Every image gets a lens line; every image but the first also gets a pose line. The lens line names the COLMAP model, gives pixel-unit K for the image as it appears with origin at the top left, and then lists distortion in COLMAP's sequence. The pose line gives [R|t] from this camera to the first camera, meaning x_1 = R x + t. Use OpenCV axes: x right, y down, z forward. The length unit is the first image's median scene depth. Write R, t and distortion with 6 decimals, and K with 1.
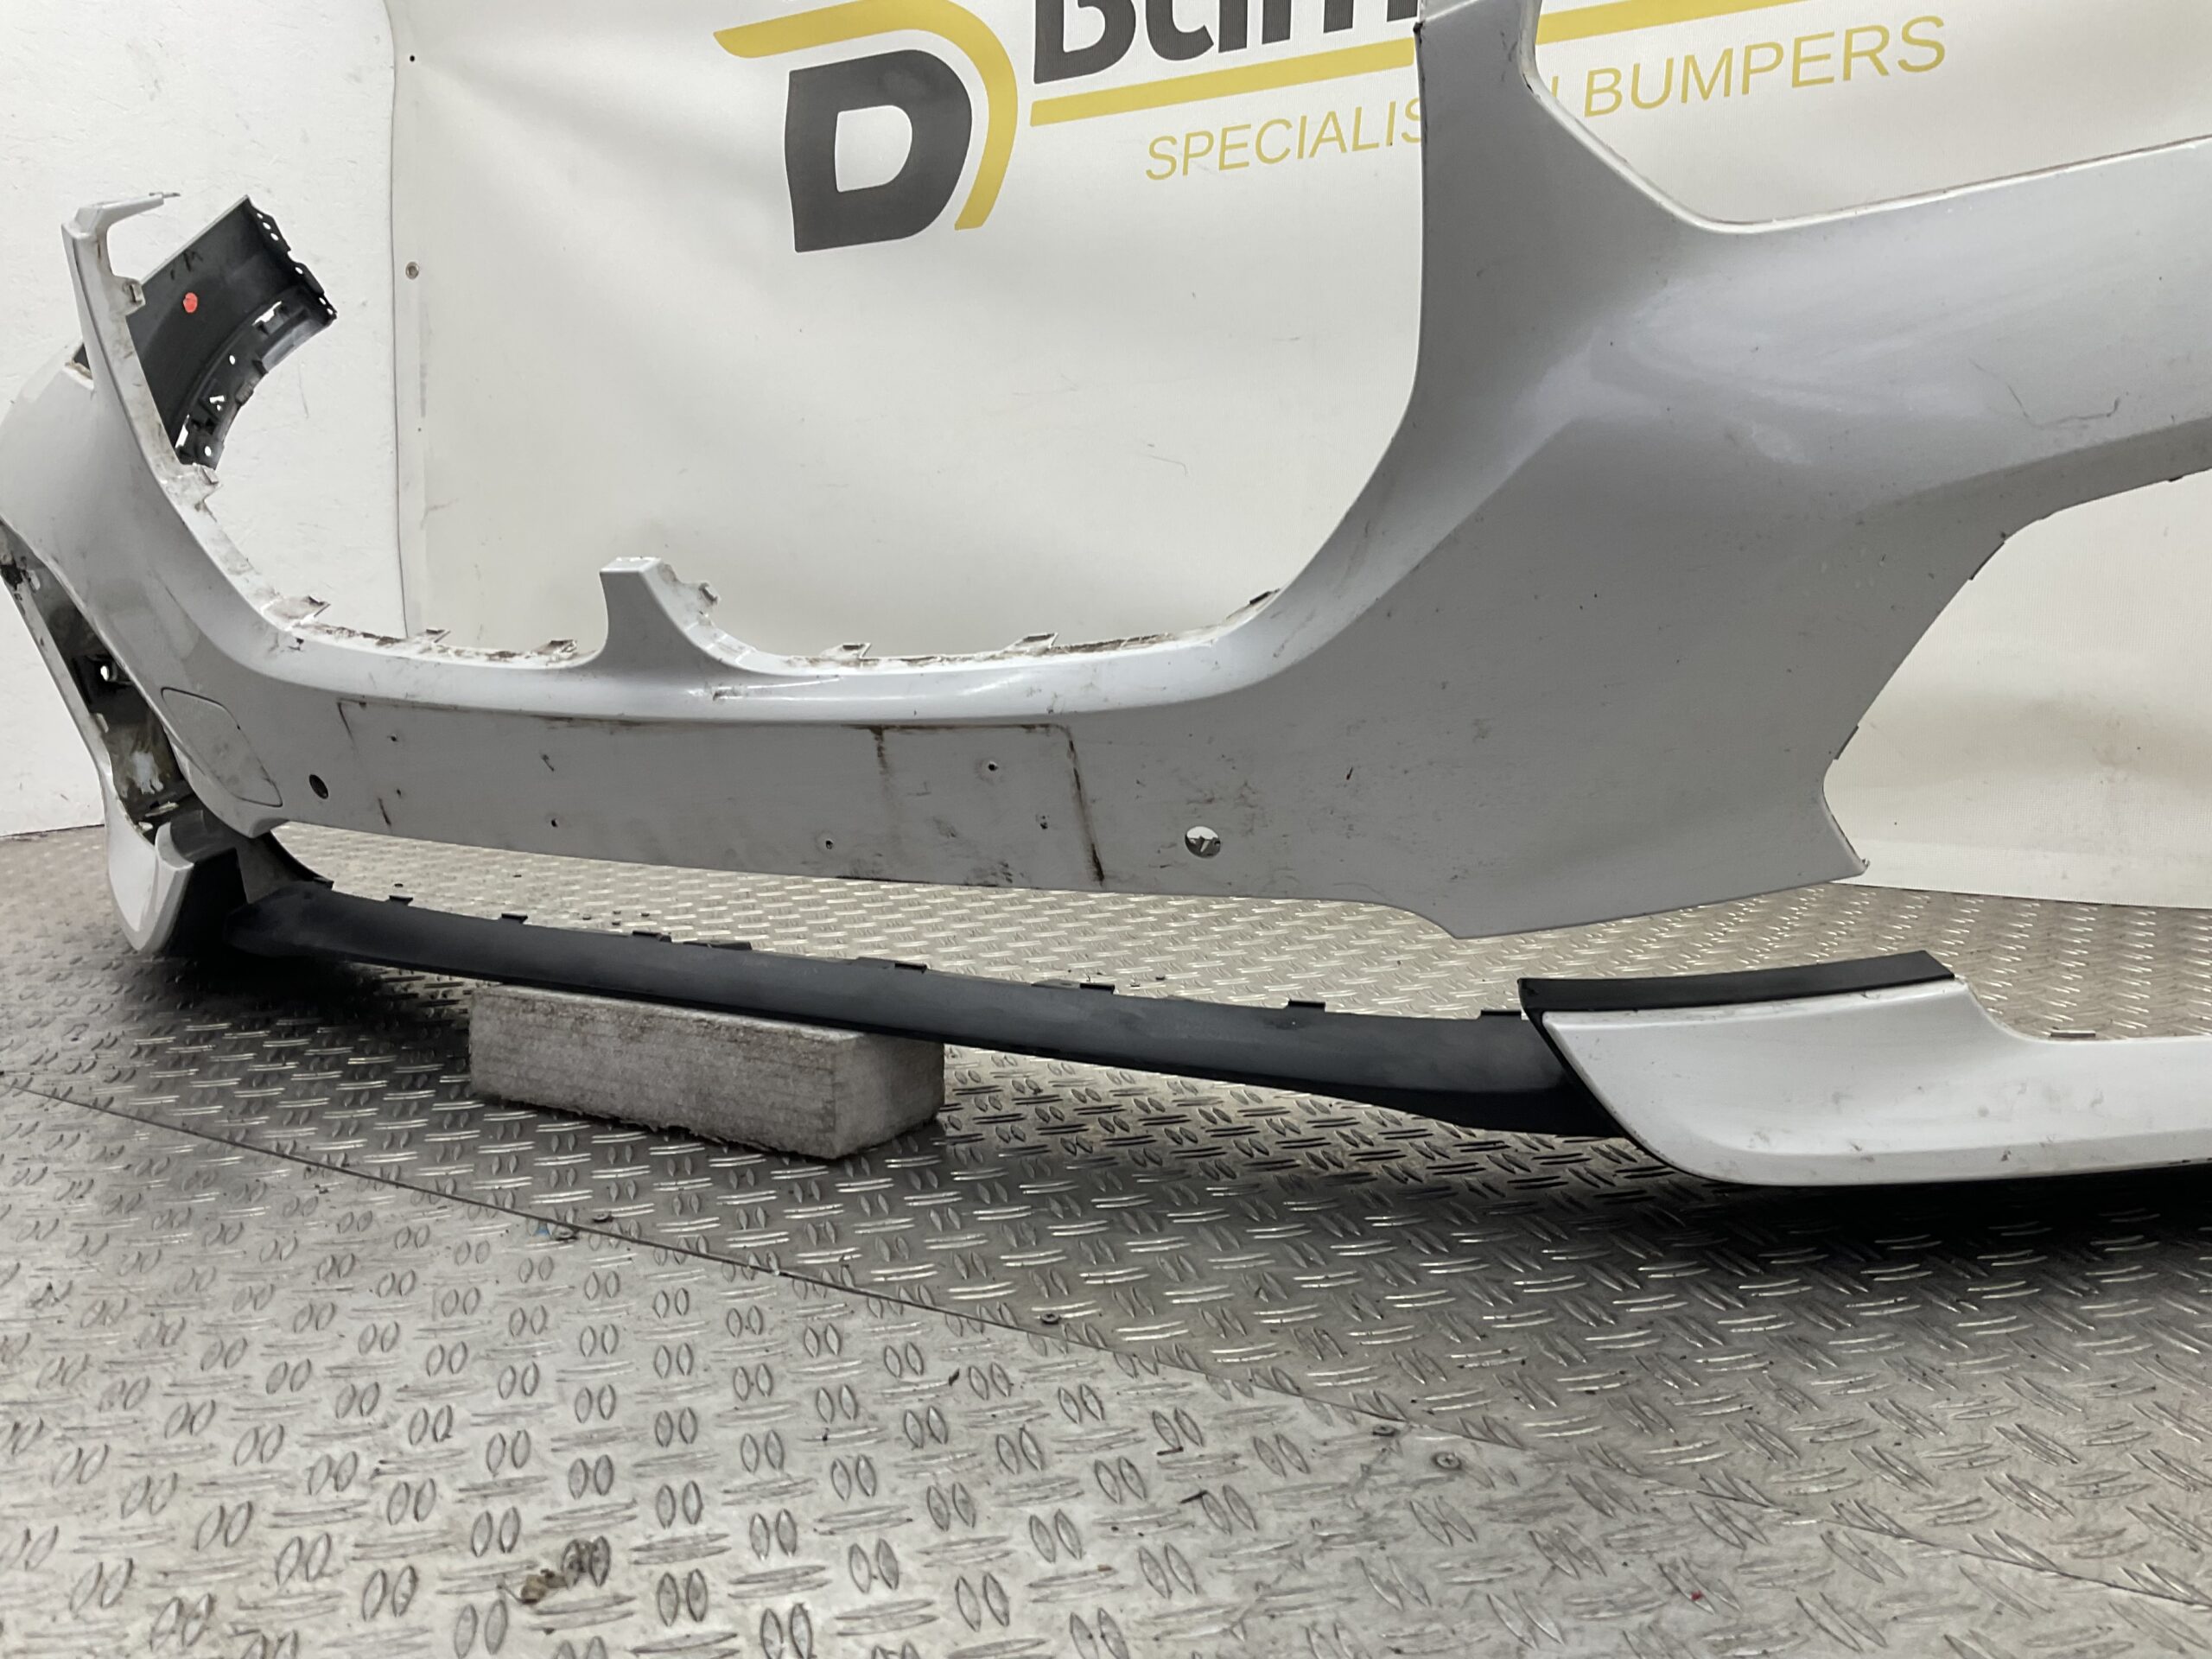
lens RADIAL K [[1816.0, 0, 1099.2], [0, 1816.0, 824.3], [0, 0, 1]] dist [0.068285, -0.125647]
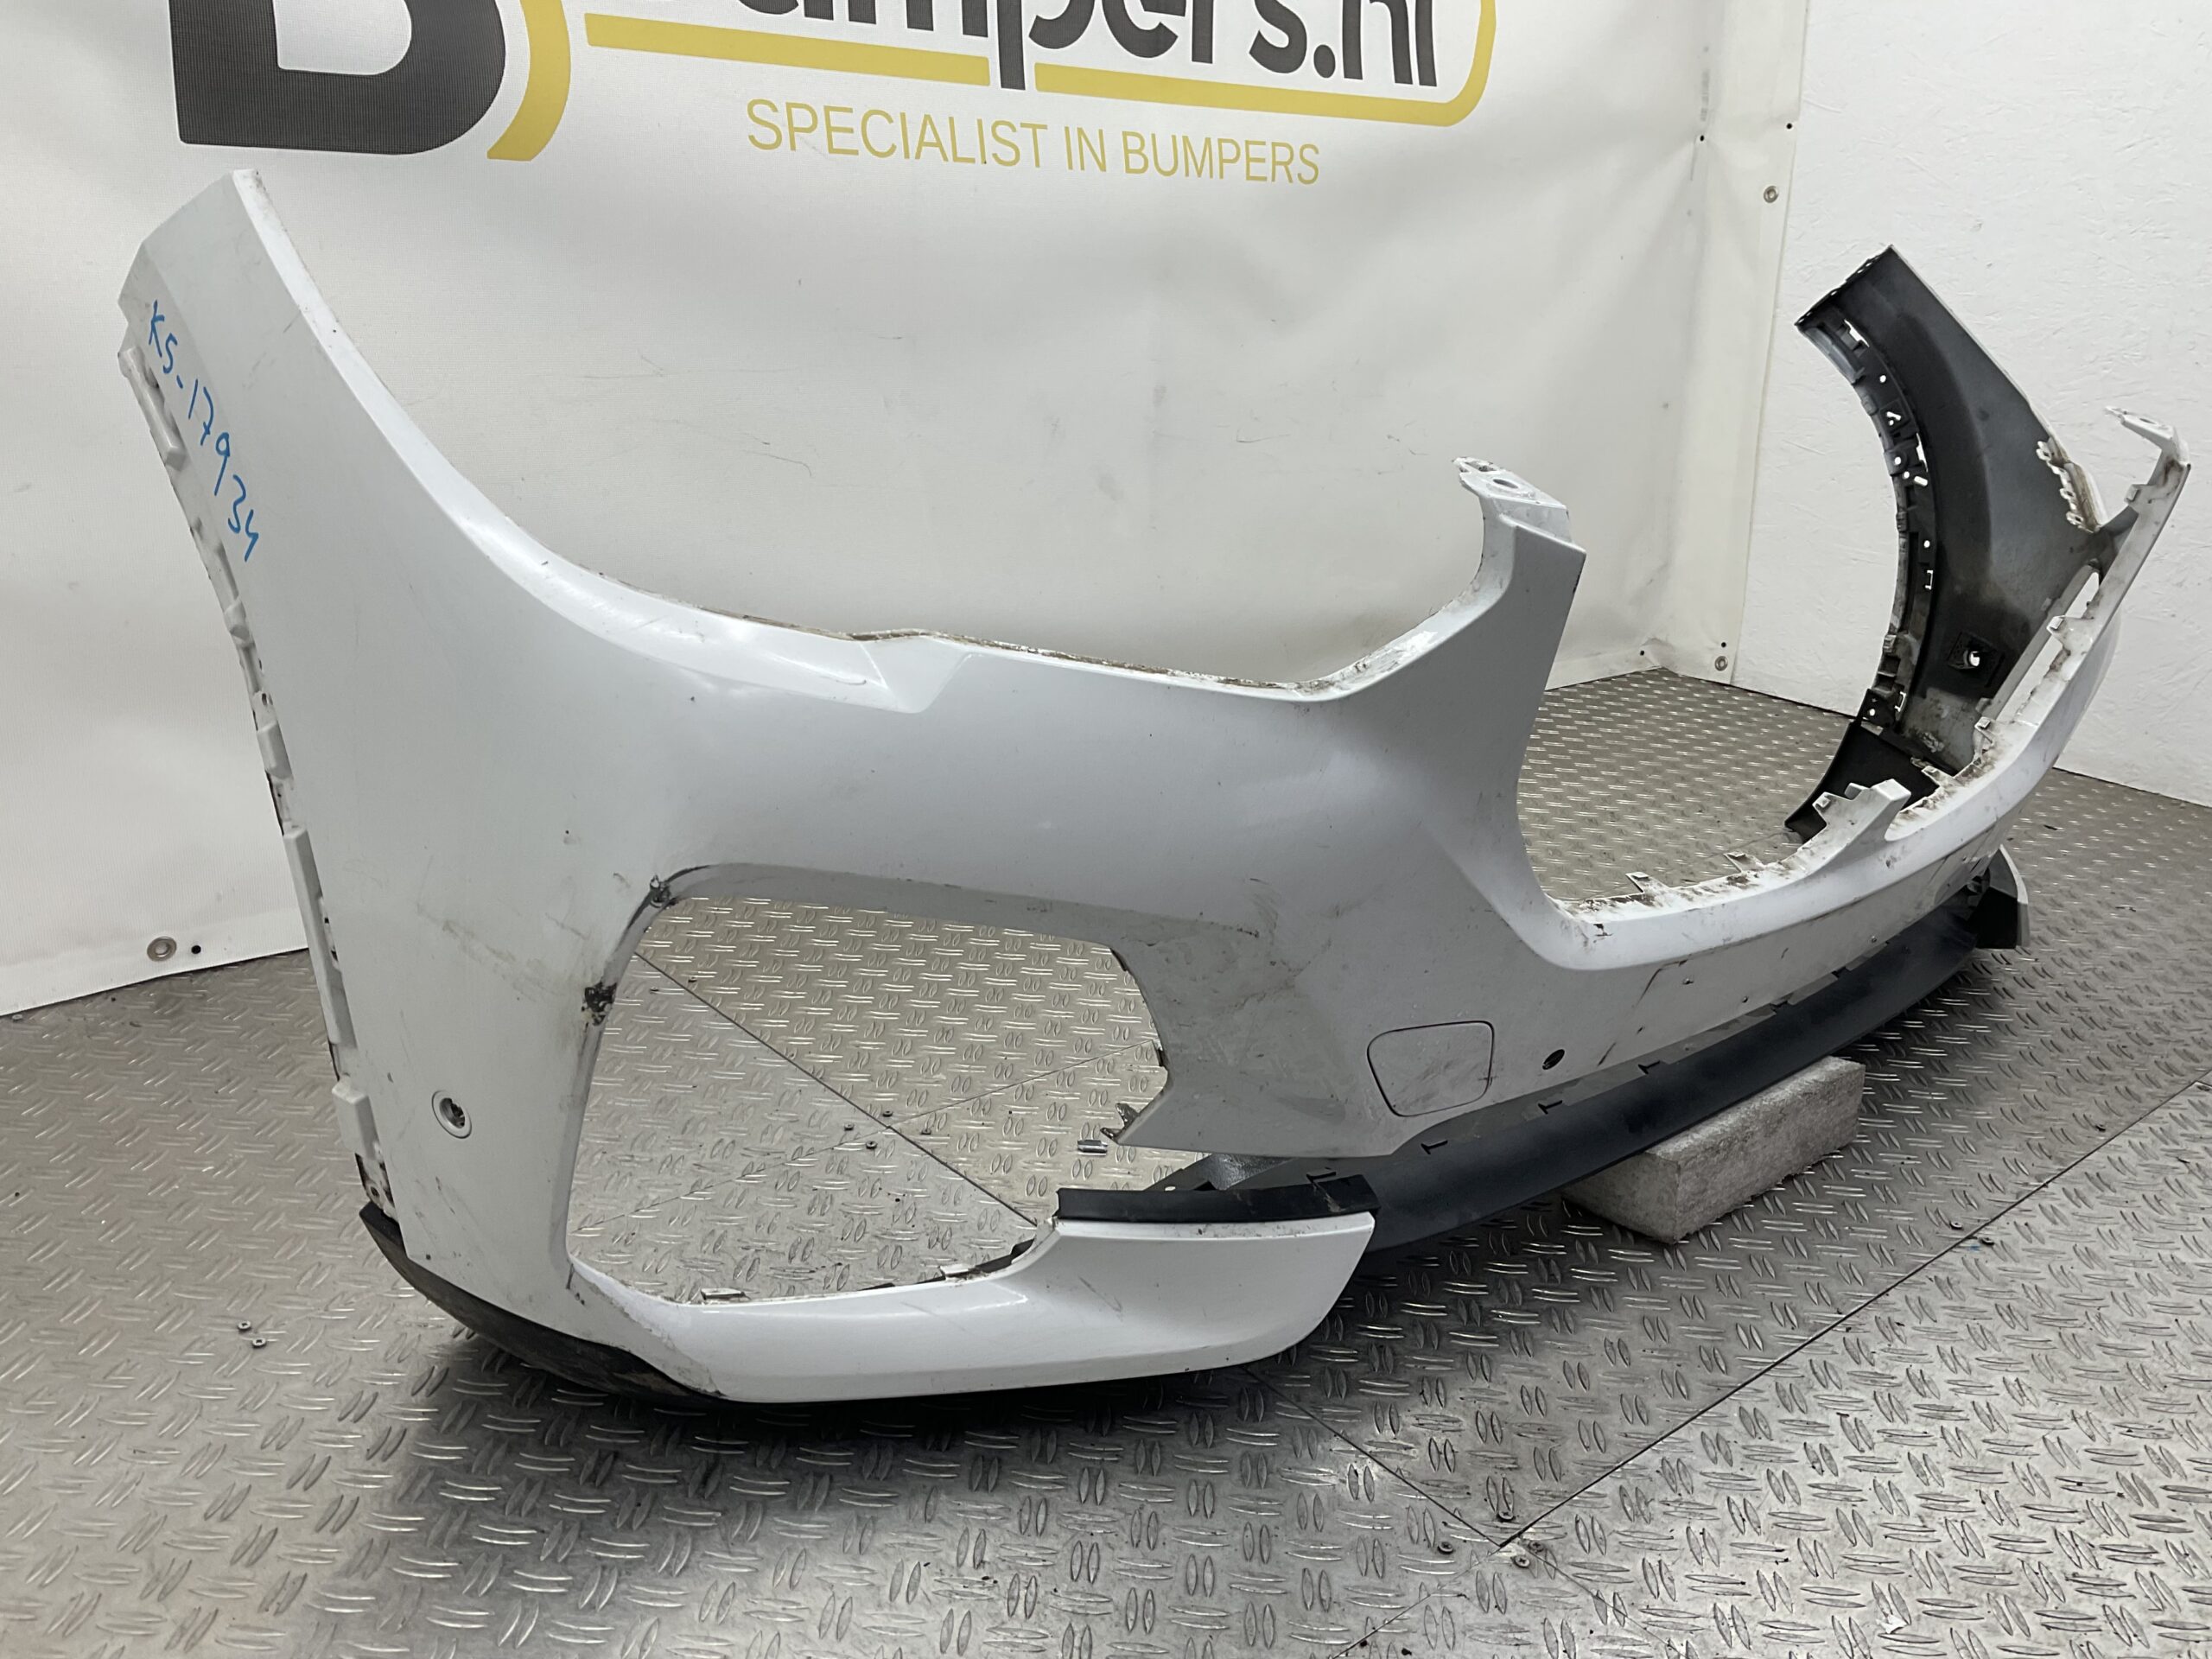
lens RADIAL K [[1816.0, 0, 1100.4], [0, 1816.0, 827.7], [0, 0, 1]] dist [0.068285, -0.125647]
pose [[0.333993, -0.270414, 0.902954, -0.919896], [0.083779, 0.962689, 0.257314, -0.280569], [-0.938845, -0.010293, 0.344186, 0.597170]]
